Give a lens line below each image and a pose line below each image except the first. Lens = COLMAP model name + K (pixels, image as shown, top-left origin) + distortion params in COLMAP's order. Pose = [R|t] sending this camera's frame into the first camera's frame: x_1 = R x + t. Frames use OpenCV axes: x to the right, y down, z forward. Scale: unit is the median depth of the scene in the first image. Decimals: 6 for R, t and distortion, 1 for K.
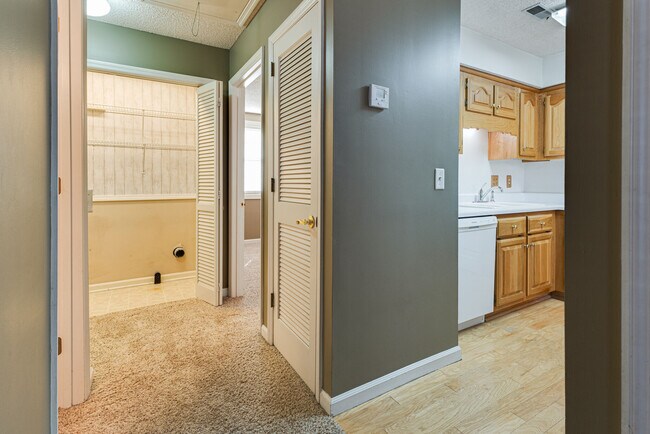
lens RADIAL K [[316.9, 0, 324.3], [0, 316.9, 184.3], [0, 0, 1]] dist [0.002065, 0.000095]
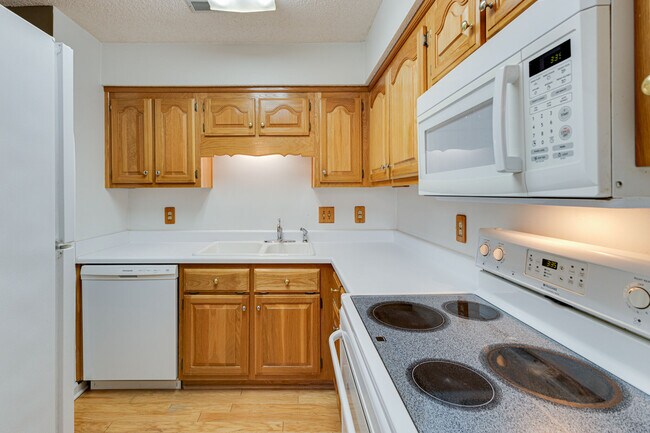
lens RADIAL K [[296.4, 0, 301.3], [0, 296.4, 191.2], [0, 0, 1]] dist [0.000811, 0.000584]
pose [[0.856837, -0.006438, -0.515547, 1.199886], [0.003634, 0.999973, -0.006447, -0.087124], [0.515574, 0.003650, 0.856837, 0.488761]]
